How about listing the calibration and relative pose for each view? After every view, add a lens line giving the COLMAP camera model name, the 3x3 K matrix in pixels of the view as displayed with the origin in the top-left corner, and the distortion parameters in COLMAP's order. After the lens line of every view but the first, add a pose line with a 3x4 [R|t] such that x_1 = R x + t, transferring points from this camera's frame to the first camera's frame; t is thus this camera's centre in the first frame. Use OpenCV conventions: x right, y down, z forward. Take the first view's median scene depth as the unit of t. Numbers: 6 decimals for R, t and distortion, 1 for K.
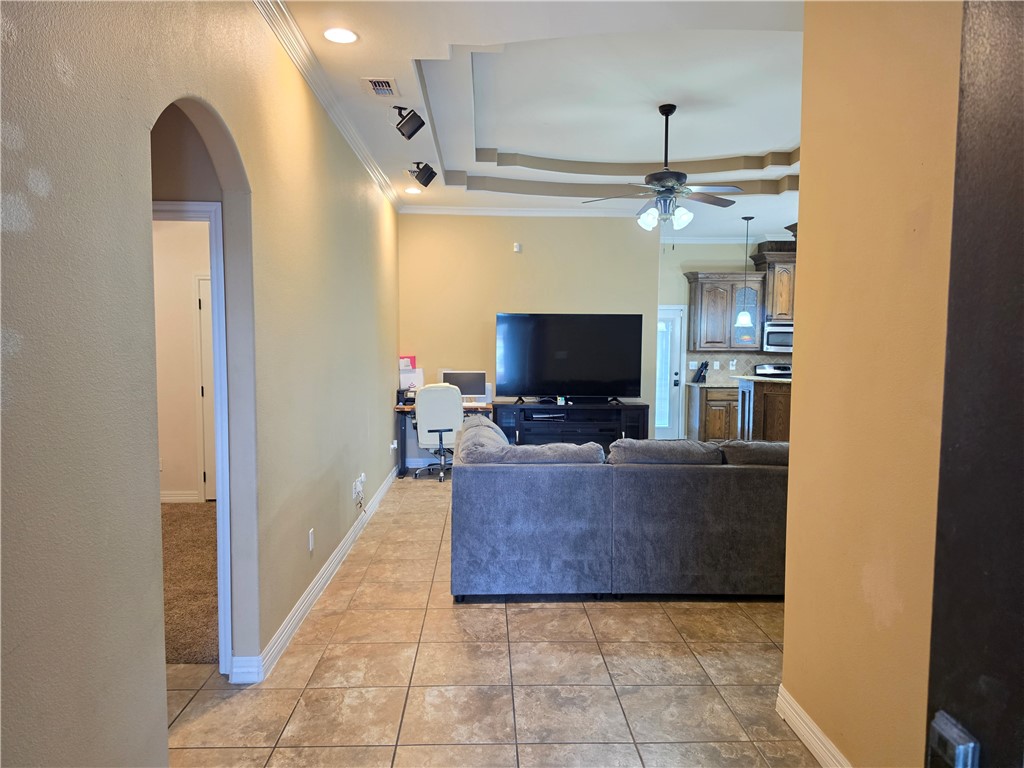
lens RADIAL K [[706.8, 0, 506.6], [0, 706.8, 395.0], [0, 0, 1]] dist [0.063946, -0.086332]
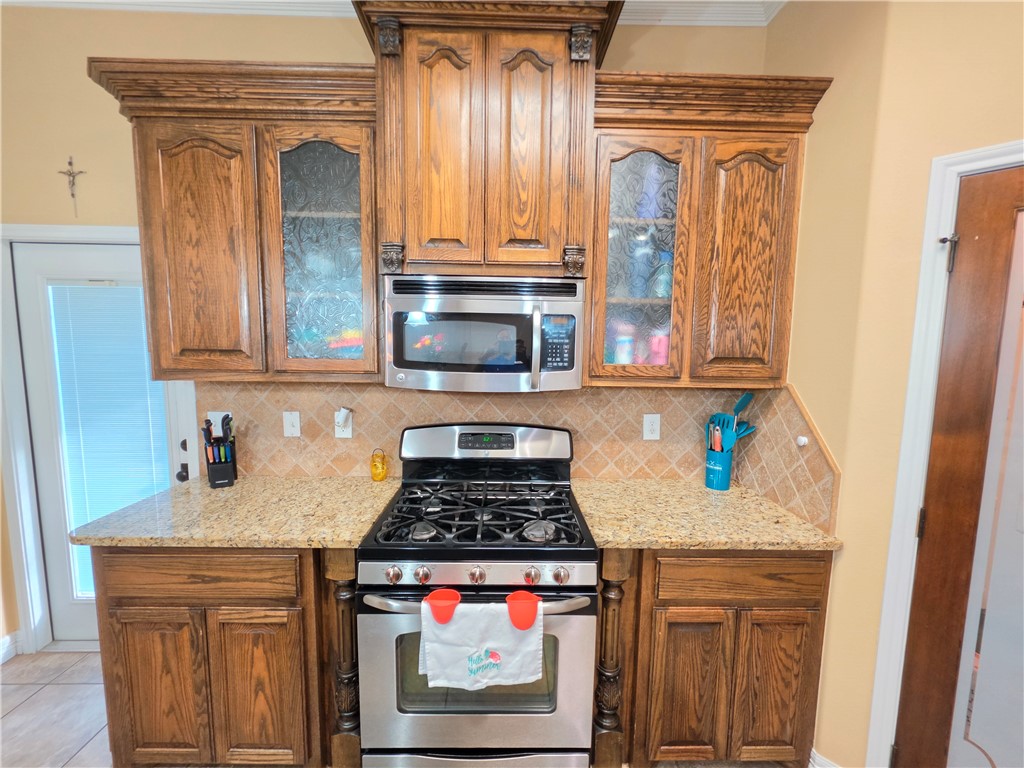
lens RADIAL K [[412.9, 0, 508.9], [0, 412.9, 386.6], [0, 0, 1]] dist [-0.004025, 0.001015]
pose [[0.999927, 0.007721, -0.009328, 0.510544], [-0.007496, 0.999686, 0.023893, -0.082583], [0.009510, -0.023821, 0.999671, 1.061418]]
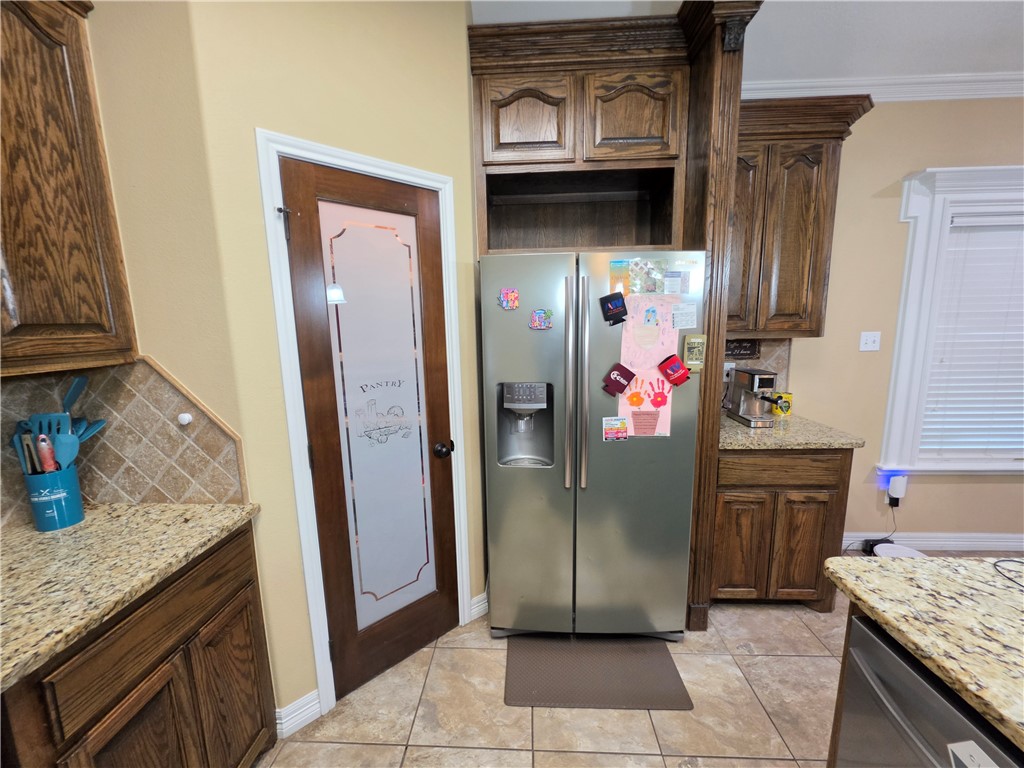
lens RADIAL K [[412.9, 0, 510.8], [0, 412.9, 385.2], [0, 0, 1]] dist [-0.004025, 0.001015]
pose [[0.073152, -0.164523, 0.983657, 0.496100], [0.096426, 0.982845, 0.157217, -0.080170], [-0.992648, 0.083349, 0.087761, 1.108573]]
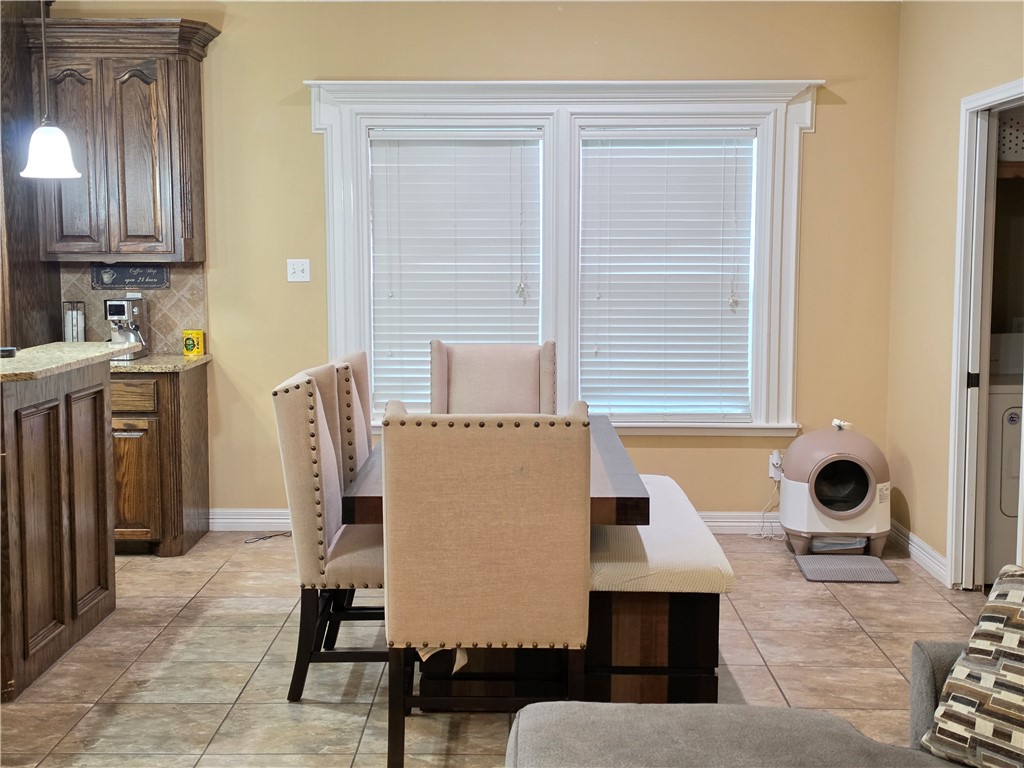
lens RADIAL K [[1407.7, 0, 504.1], [0, 1407.7, 410.3], [0, 0, 1]] dist [0.054245, 0.000000]
pose [[0.046641, -0.128270, 0.990642, -0.051760], [0.078007, 0.989160, 0.124405, -0.051551], [-0.995861, 0.071475, 0.056142, 0.699739]]
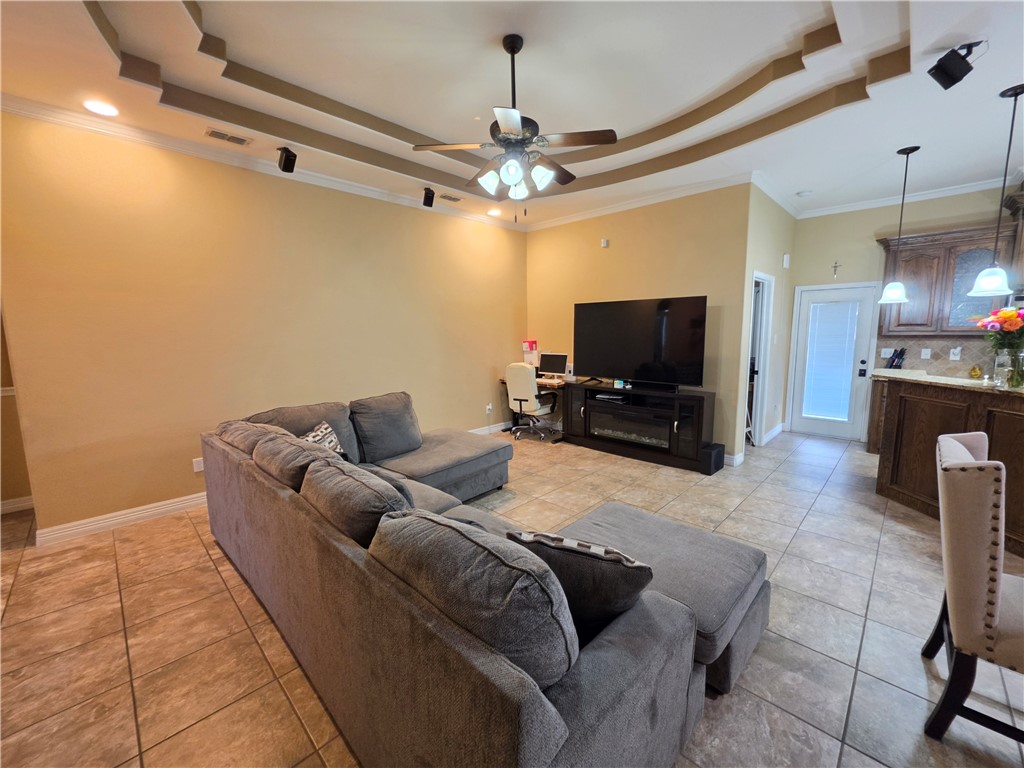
lens RADIAL K [[412.9, 0, 509.2], [0, 412.9, 382.8], [0, 0, 1]] dist [-0.004025, 0.001015]
pose [[0.689527, 0.077645, -0.720086, 0.400146], [-0.041101, 0.996830, 0.068129, -0.028143], [0.723093, -0.017381, 0.690532, 0.445032]]
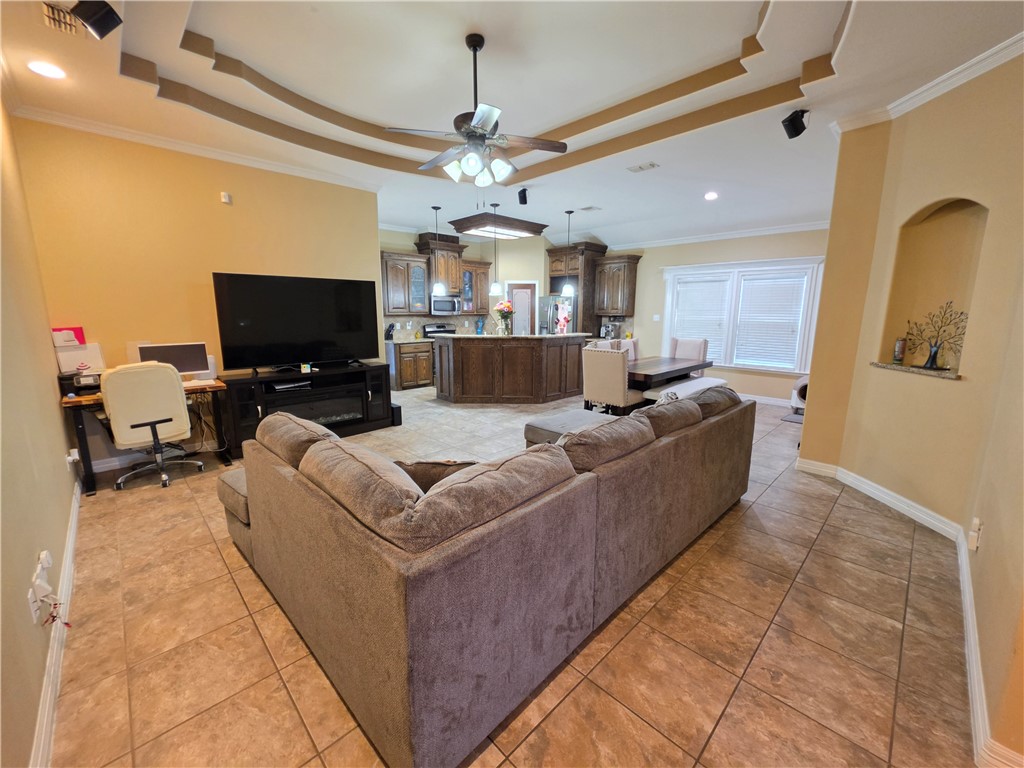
lens RADIAL K [[412.9, 0, 508.8], [0, 412.9, 383.8], [0, 0, 1]] dist [-0.004025, 0.001015]
pose [[0.737692, -0.124440, 0.663570, -0.093961], [0.055627, 0.990728, 0.123951, -0.024908], [-0.672842, -0.054525, 0.737774, 0.381567]]
